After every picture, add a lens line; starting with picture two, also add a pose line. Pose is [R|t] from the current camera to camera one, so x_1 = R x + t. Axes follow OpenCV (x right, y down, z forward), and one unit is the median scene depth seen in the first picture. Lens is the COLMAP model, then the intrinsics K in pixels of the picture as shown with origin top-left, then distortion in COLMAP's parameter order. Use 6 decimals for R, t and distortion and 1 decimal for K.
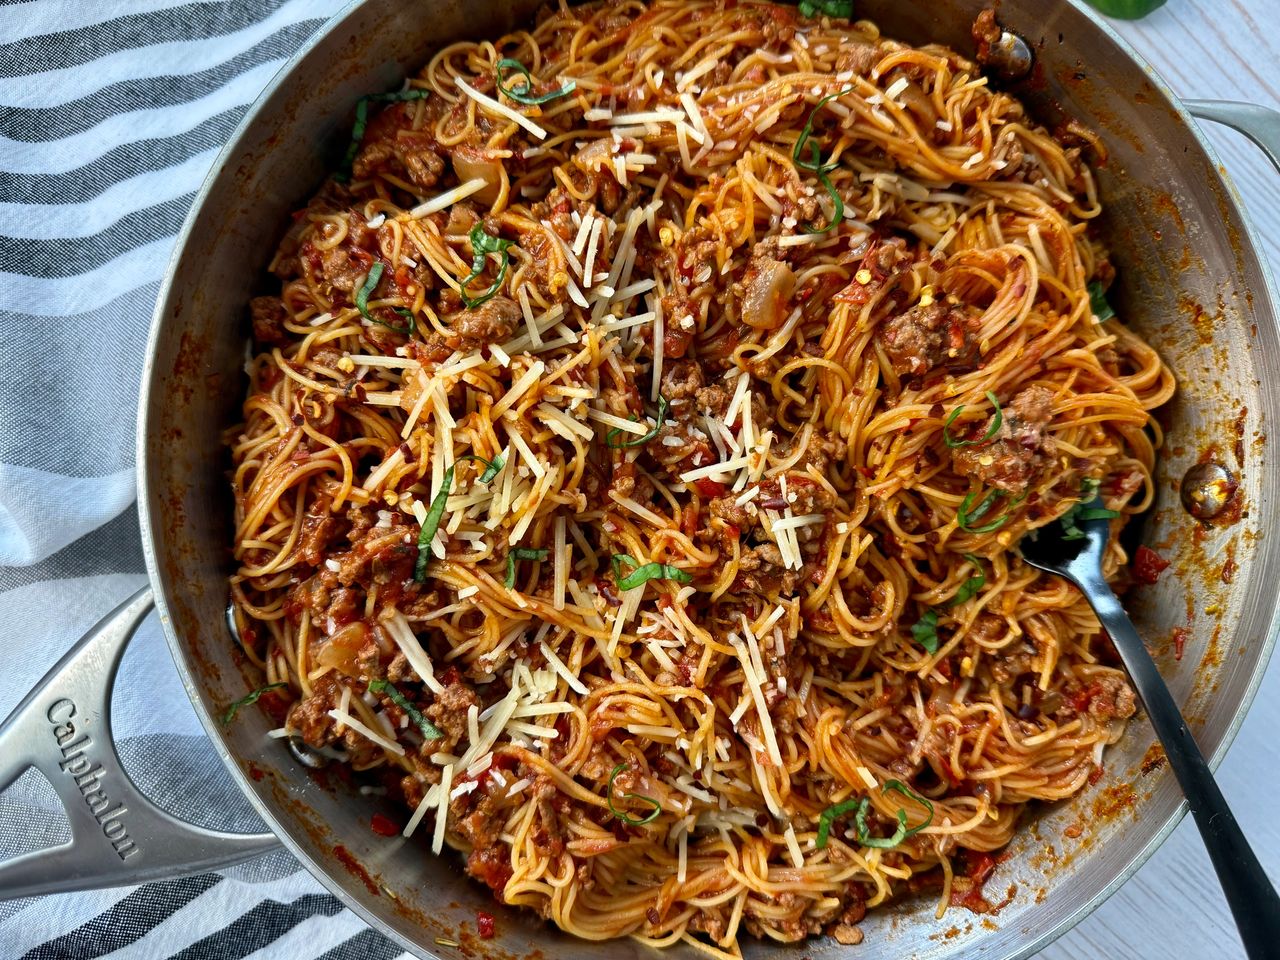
lens RADIAL K [[896.3, 0, 640.0], [0, 896.3, 480.0], [0, 0, 1]] dist [-0.002718, -0.010233]
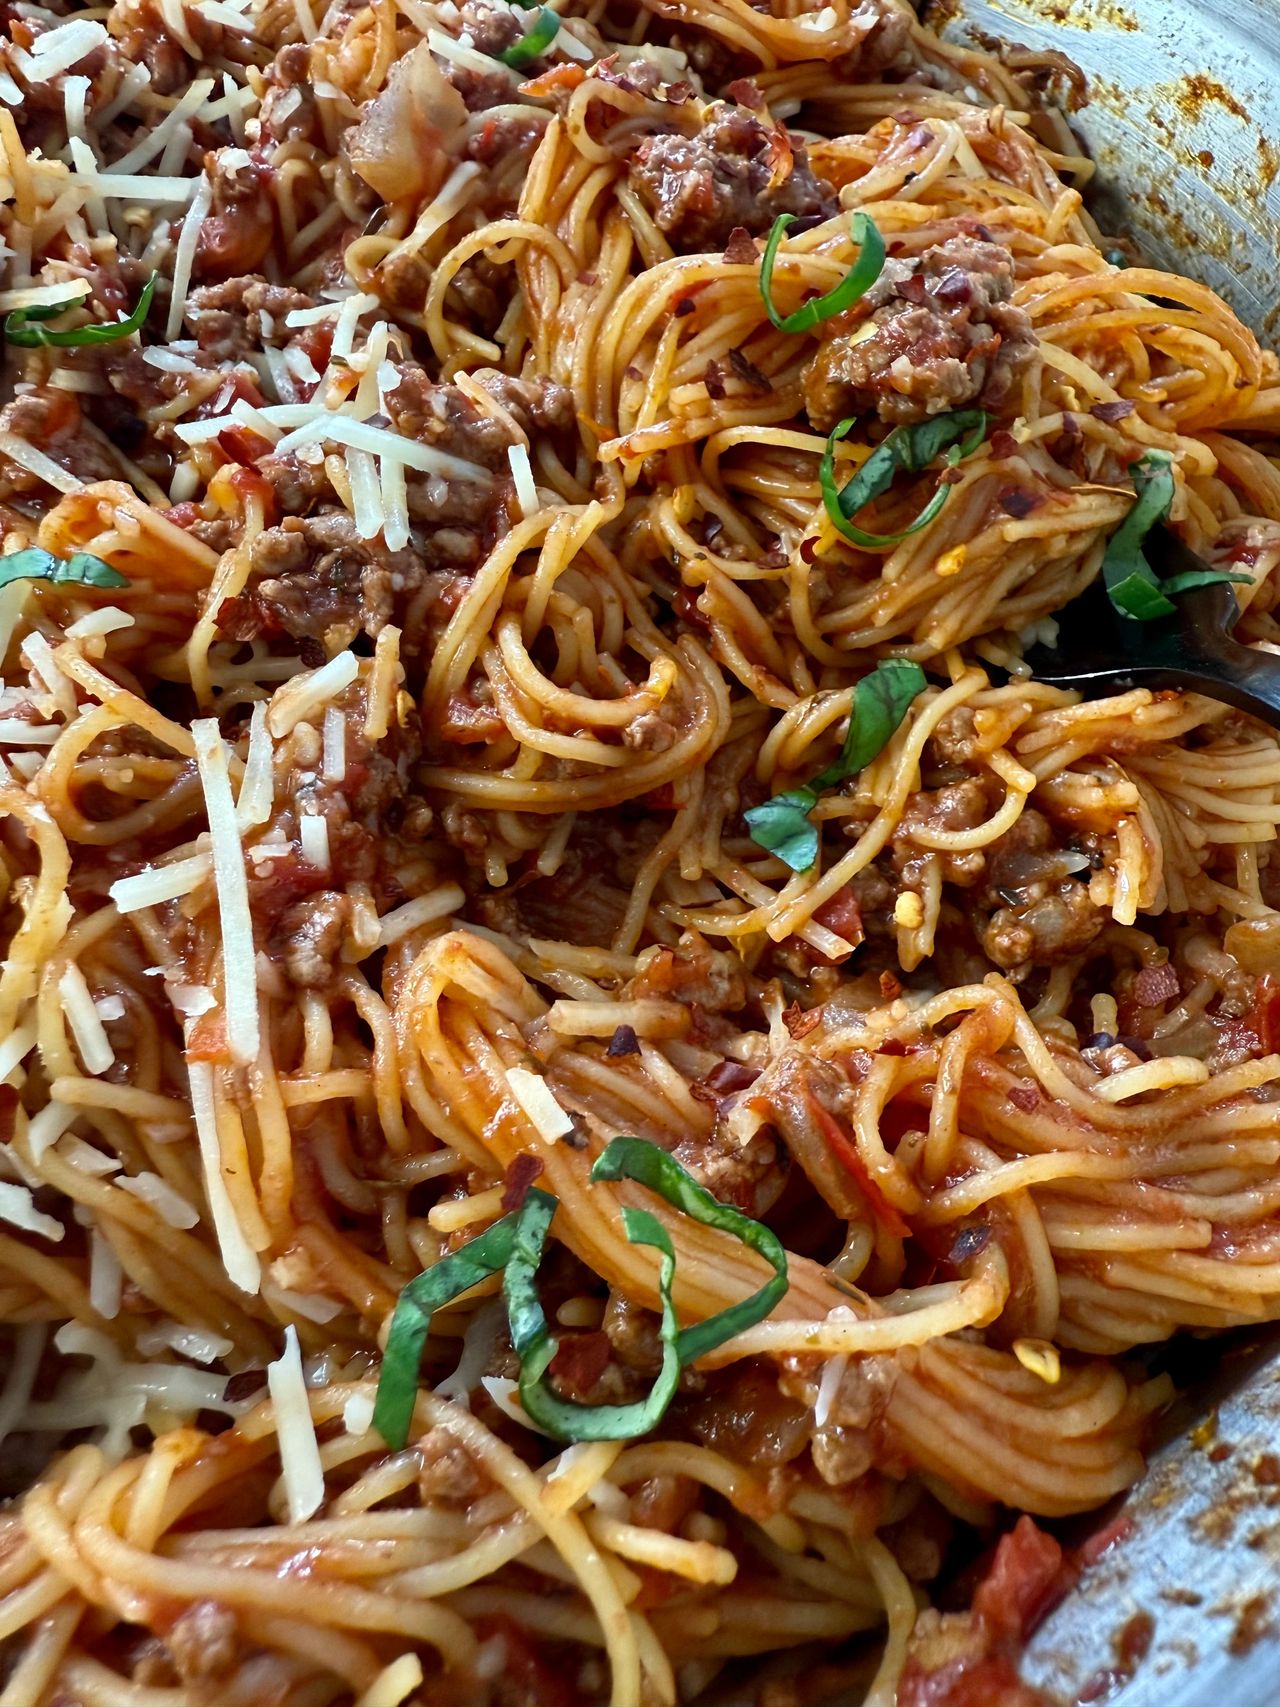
lens RADIAL K [[1157.4, 0, 640.0], [0, 1157.4, 853.5], [0, 0, 1]] dist [-0.003036, -0.001773]
pose [[0.998701, 0.016127, -0.048332, 0.298934], [-0.038359, 0.862337, -0.504880, 0.443665], [0.033536, 0.506079, 0.861835, 0.631223]]
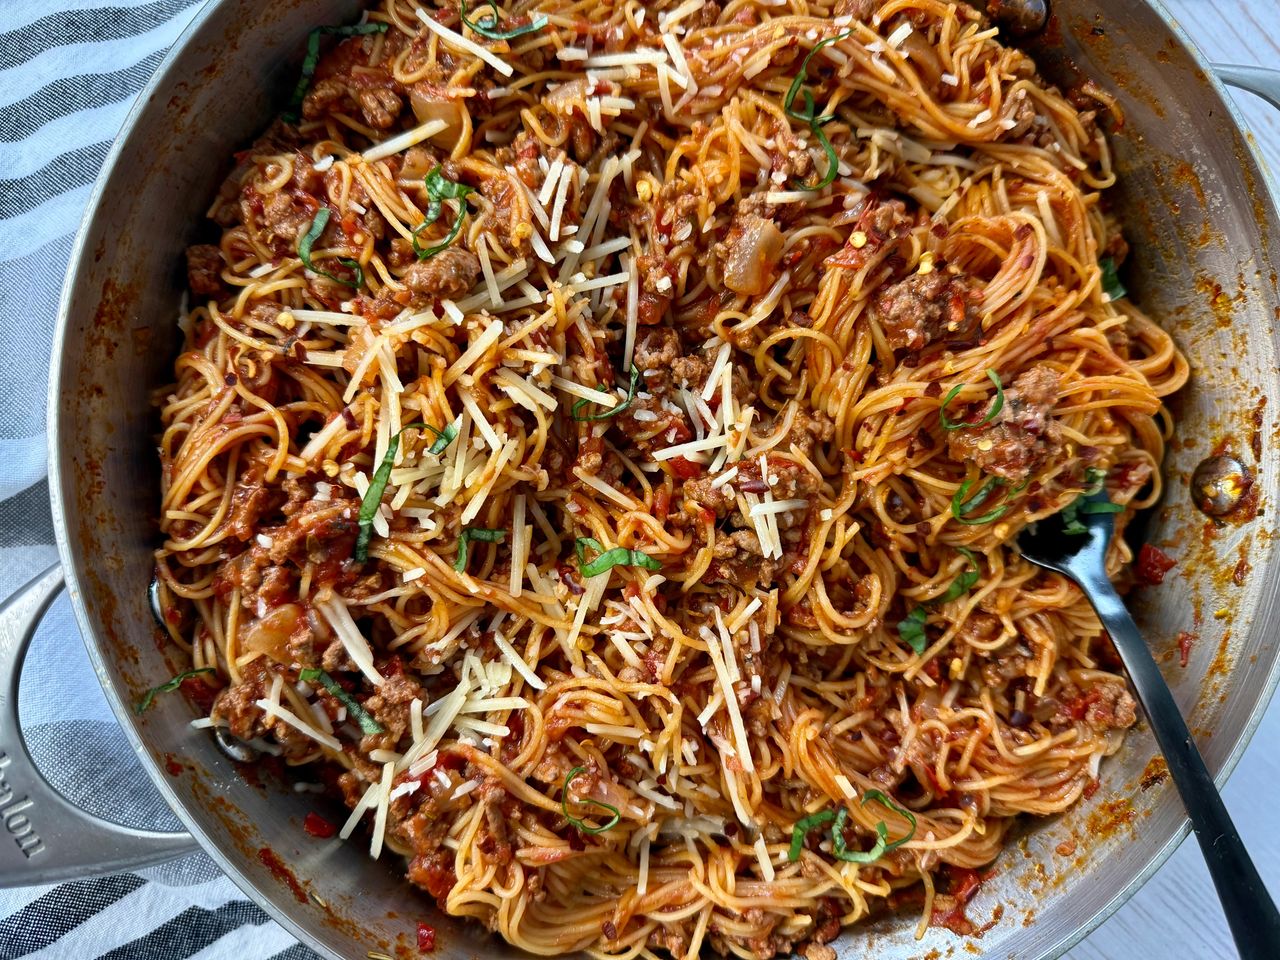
lens RADIAL K [[904.5, 0, 640.0], [0, 904.5, 480.0], [0, 0, 1]] dist [-0.009128, -0.005320]
pose [[0.999548, 0.026870, 0.013458, 0.021254], [-0.027014, 0.999578, 0.010661, 0.013105], [-0.013166, -0.011020, 0.999853, 0.077831]]
